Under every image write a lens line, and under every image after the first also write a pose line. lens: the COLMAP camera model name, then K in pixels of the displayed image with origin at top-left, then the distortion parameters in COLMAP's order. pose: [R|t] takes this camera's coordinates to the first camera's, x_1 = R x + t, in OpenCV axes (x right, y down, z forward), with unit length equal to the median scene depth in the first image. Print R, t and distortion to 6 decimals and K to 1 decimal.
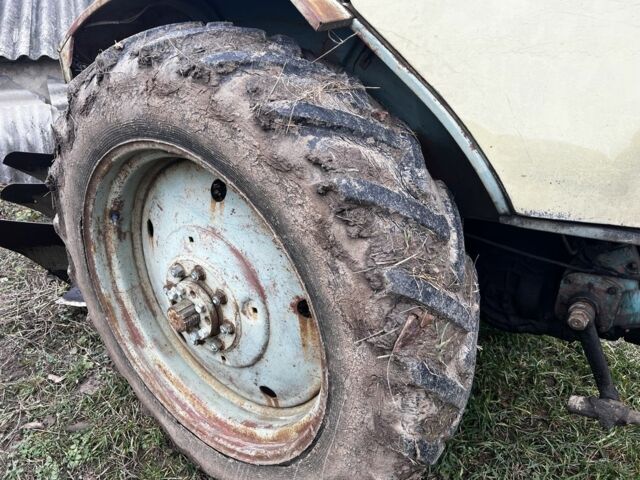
lens RADIAL K [[473.1, 0, 320.0], [0, 473.1, 240.0], [0, 0, 1]] dist [0.059010, -0.071306]
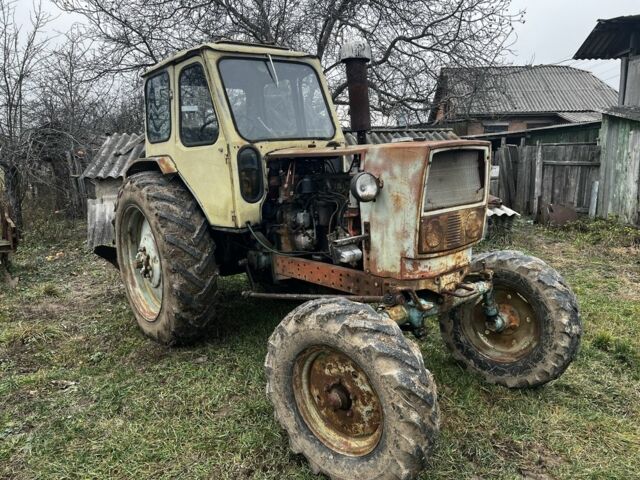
lens RADIAL K [[473.1, 0, 320.0], [0, 473.1, 240.0], [0, 0, 1]] dist [0.059010, -0.071306]
pose [[0.963904, 0.038015, -0.263522, 1.950334], [-0.096848, 0.972015, -0.214027, 0.669758], [0.248011, 0.231823, 0.940611, -1.903506]]
